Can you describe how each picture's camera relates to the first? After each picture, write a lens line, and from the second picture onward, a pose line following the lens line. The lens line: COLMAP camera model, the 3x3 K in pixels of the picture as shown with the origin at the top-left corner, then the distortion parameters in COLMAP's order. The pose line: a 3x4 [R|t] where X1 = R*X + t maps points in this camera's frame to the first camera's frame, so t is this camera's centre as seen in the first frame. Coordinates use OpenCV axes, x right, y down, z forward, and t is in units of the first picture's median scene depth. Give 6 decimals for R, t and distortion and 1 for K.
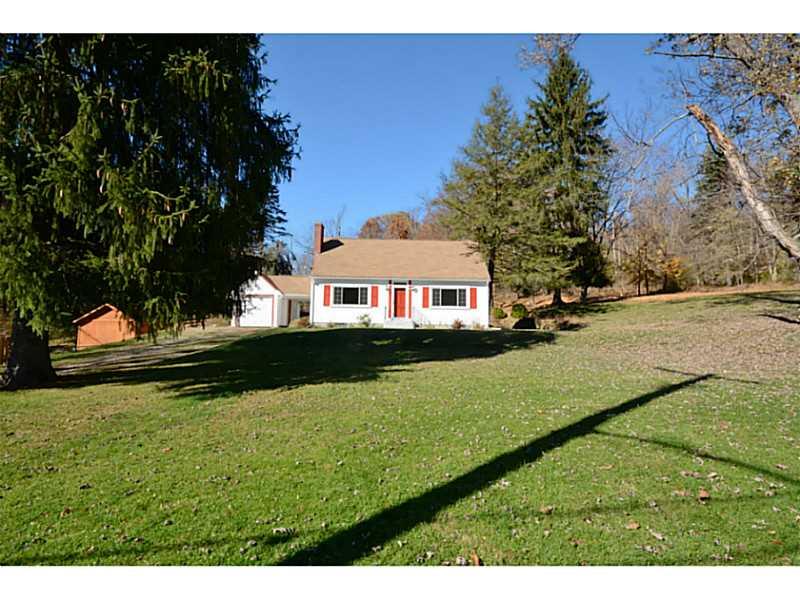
lens RADIAL K [[366.2, 0, 396.0], [0, 366.2, 299.5], [0, 0, 1]] dist [-0.001389, -0.000119]
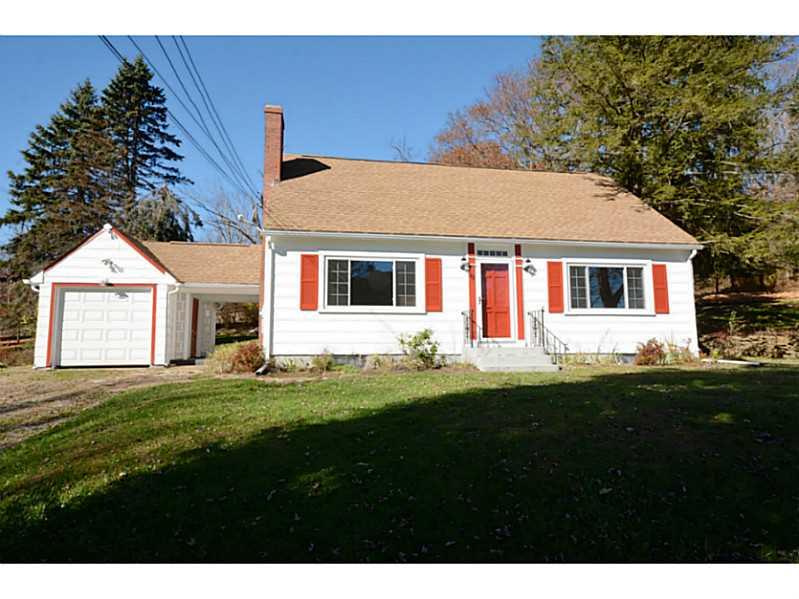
lens RADIAL K [[475.9, 0, 403.7], [0, 475.9, 298.1], [0, 0, 1]] dist [0.009075, 0.001172]
pose [[0.987698, -0.004403, 0.156311, -0.168265], [0.007254, 0.999817, -0.017675, 0.014694], [-0.156204, 0.018591, 0.987550, 0.502899]]
